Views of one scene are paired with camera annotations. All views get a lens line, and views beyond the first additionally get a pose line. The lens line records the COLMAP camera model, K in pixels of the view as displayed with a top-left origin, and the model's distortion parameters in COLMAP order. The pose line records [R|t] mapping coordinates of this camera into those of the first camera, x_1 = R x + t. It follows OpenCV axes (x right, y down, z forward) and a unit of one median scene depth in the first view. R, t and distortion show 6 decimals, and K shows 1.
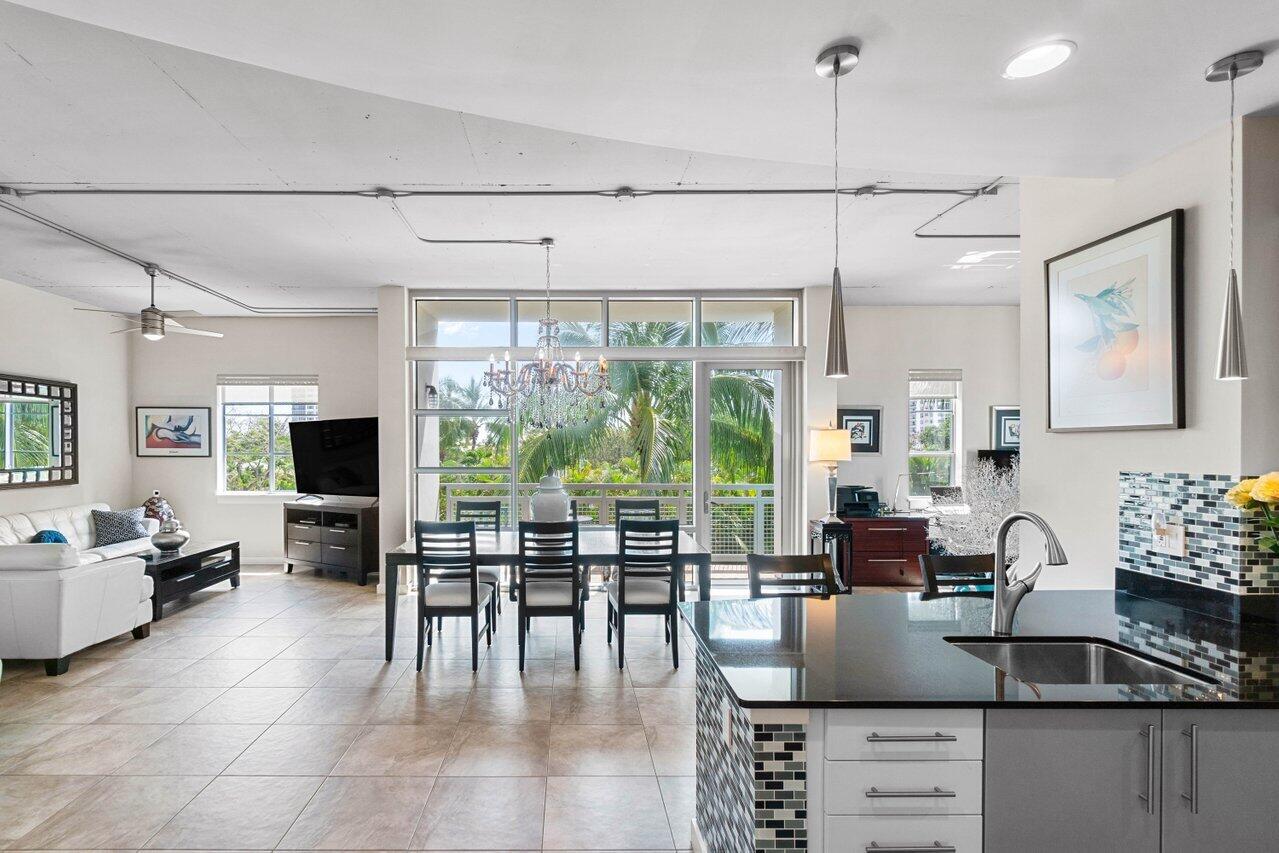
lens RADIAL K [[600.6, 0, 574.5], [0, 600.6, 451.4], [0, 0, 1]] dist [-0.004040, 0.000879]
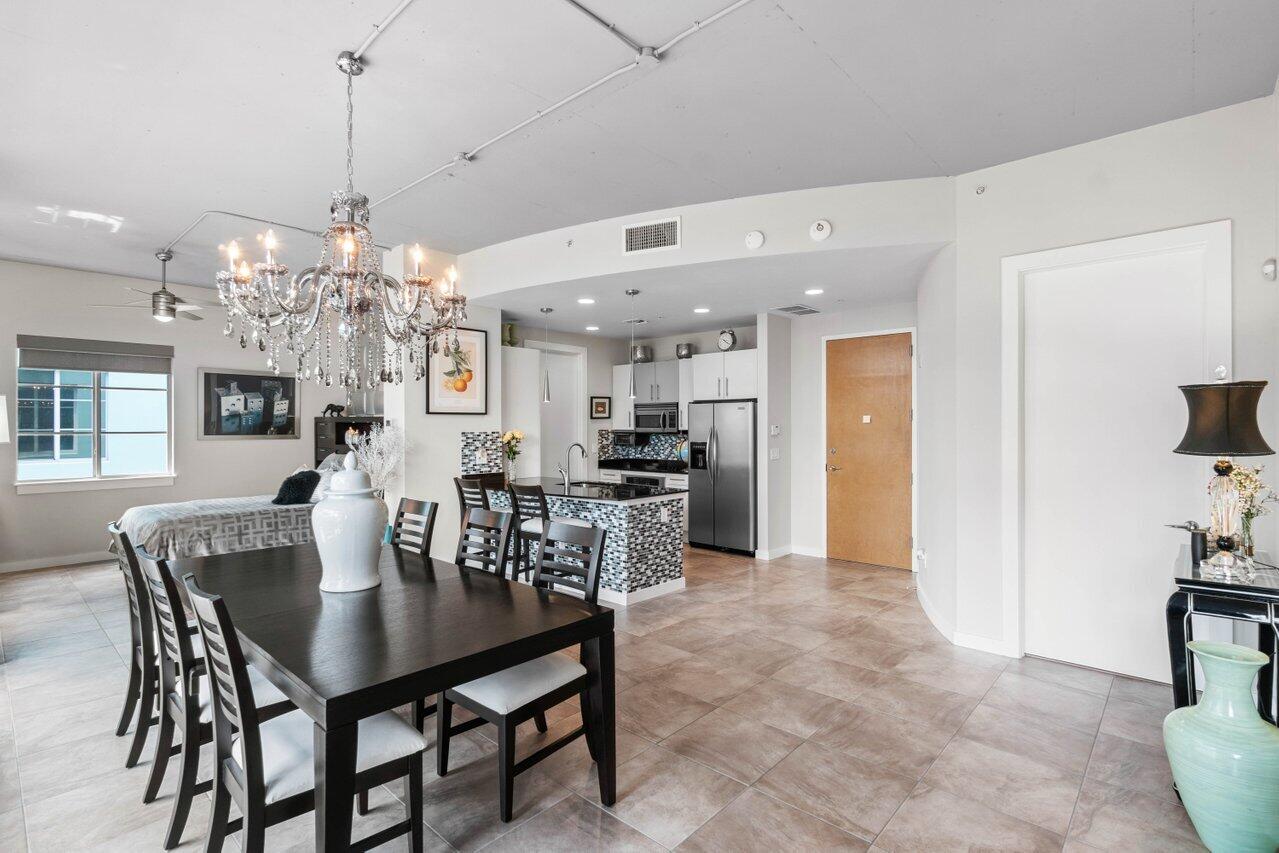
lens RADIAL K [[600.6, 0, 639.8], [0, 600.6, 424.7], [0, 0, 1]] dist [-0.004040, 0.000879]
pose [[-0.733770, 0.001696, 0.679396, -1.144835], [0.008511, 0.999941, 0.006696, -0.005771], [-0.679344, 0.010696, -0.733742, 2.235837]]
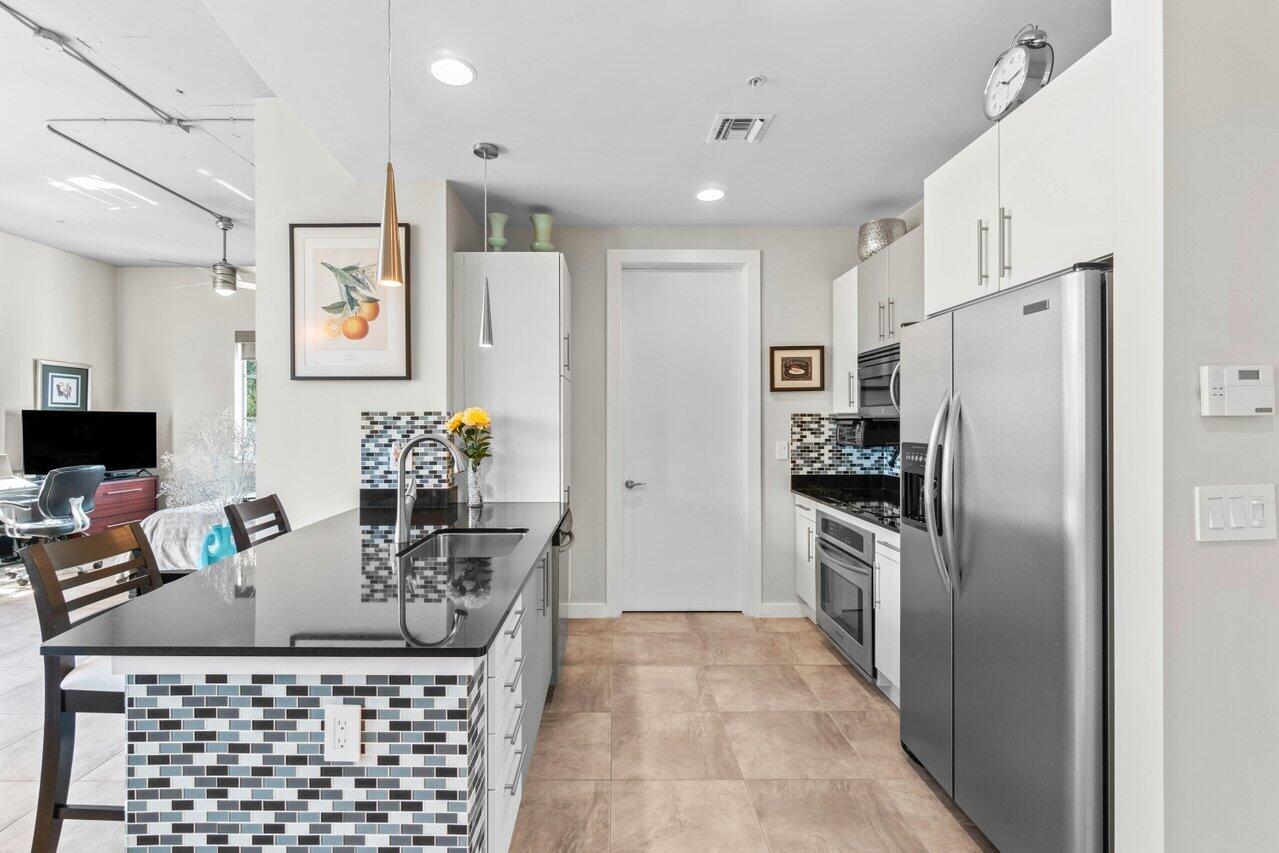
lens RADIAL K [[569.4, 0, 615.5], [0, 569.4, 421.8], [0, 0, 1]] dist [-0.008039, 0.002709]
pose [[0.003379, -0.000188, 0.999994, -0.293389], [0.010138, 0.999949, 0.000153, 0.059092], [-0.999943, 0.010137, 0.003380, 0.463827]]
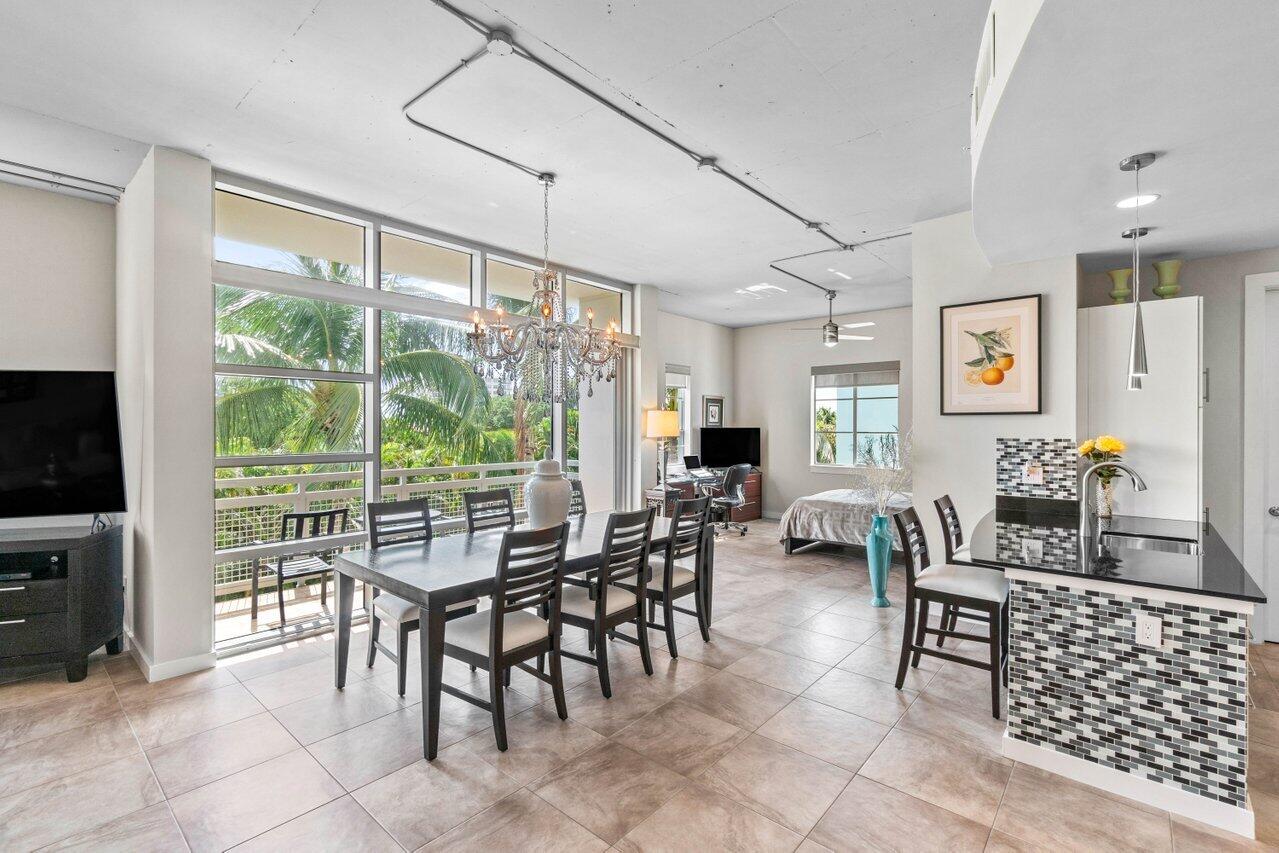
lens RADIAL K [[569.4, 0, 633.9], [0, 569.4, 427.1], [0, 0, 1]] dist [-0.008039, 0.002709]
pose [[0.665531, -0.001590, 0.746369, -0.999236], [0.006410, 0.999973, -0.003586, -0.000380], [-0.746343, 0.007171, 0.665523, 0.701755]]
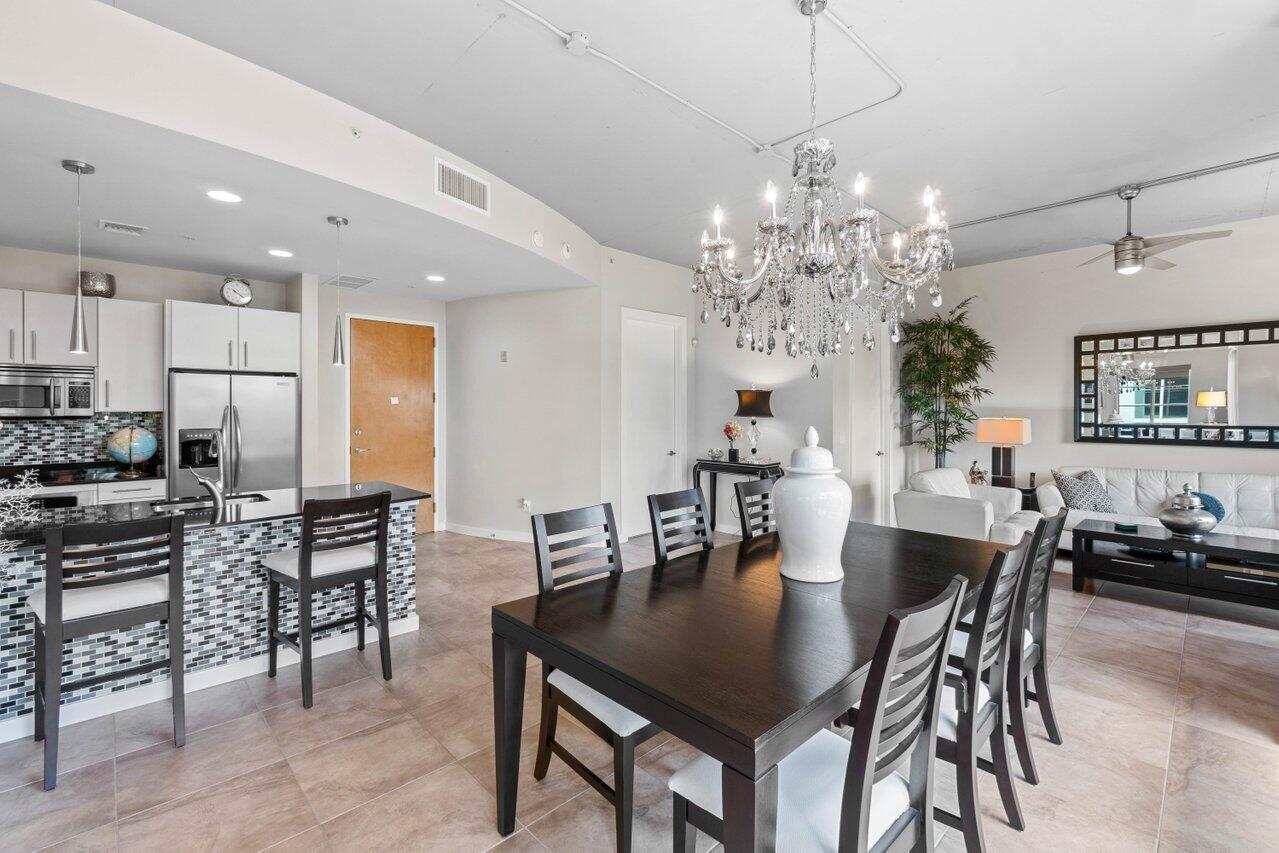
lens RADIAL K [[542.1, 0, 647.7], [0, 542.1, 410.6], [0, 0, 1]] dist [-0.000409, 0.000263]
pose [[-0.731274, 0.000171, -0.682084, 0.660294], [-0.006409, 0.999954, 0.007122, 0.014884], [0.682054, 0.009579, -0.731239, 2.263037]]
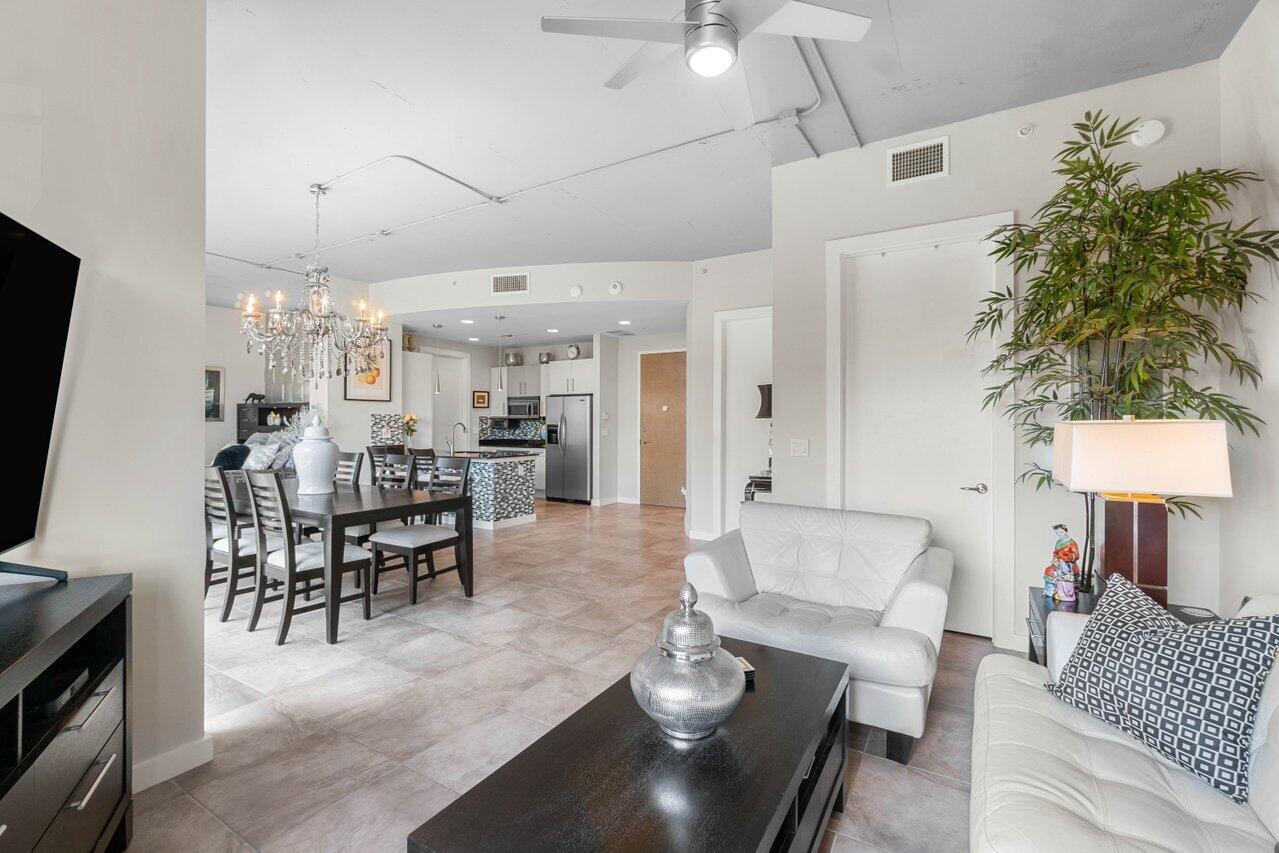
lens RADIAL K [[542.1, 0, 635.1], [0, 542.1, 421.3], [0, 0, 1]] dist [-0.000409, 0.000263]
pose [[-0.851233, -0.002542, 0.524781, -1.722970], [0.000992, 0.999979, 0.006453, 0.052262], [-0.524787, 0.006013, -0.851213, 2.687866]]
